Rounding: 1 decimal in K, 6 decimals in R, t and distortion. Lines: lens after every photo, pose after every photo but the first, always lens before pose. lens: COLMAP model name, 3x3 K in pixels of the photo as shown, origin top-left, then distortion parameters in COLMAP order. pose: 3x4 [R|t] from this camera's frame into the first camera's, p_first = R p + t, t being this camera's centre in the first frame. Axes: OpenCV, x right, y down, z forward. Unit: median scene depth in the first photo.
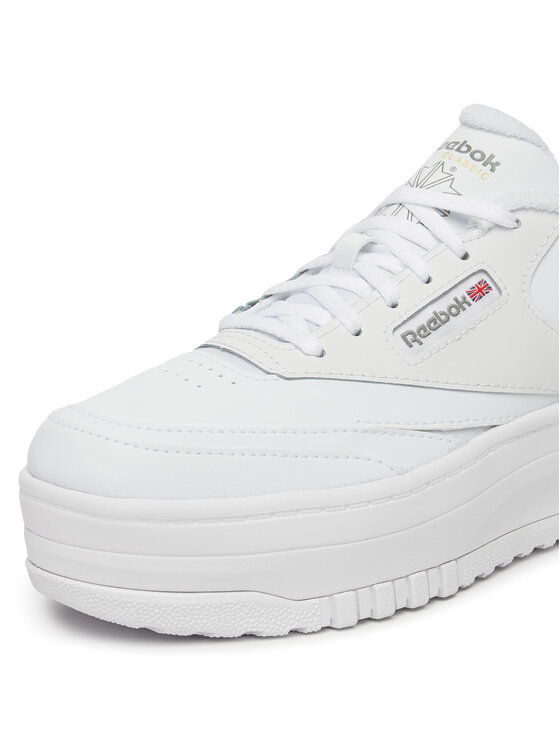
lens RADIAL K [[1885.6, 0, 280.0], [0, 1885.6, 373.0], [0, 0, 1]] dist [-0.018211, -0.174612]
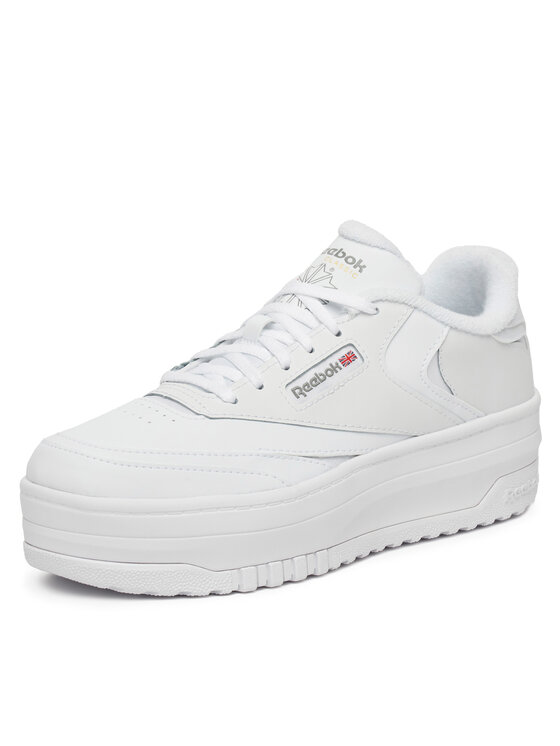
lens RADIAL K [[2192.0, 0, 280.0], [0, 2192.0, 373.0], [0, 0, 1]] dist [-0.003041, -0.041489]
pose [[0.998331, 0.020995, 0.053801, -0.032339], [-0.019567, 0.999445, -0.026941, 0.011838], [-0.054336, 0.025844, 0.998188, -0.626928]]
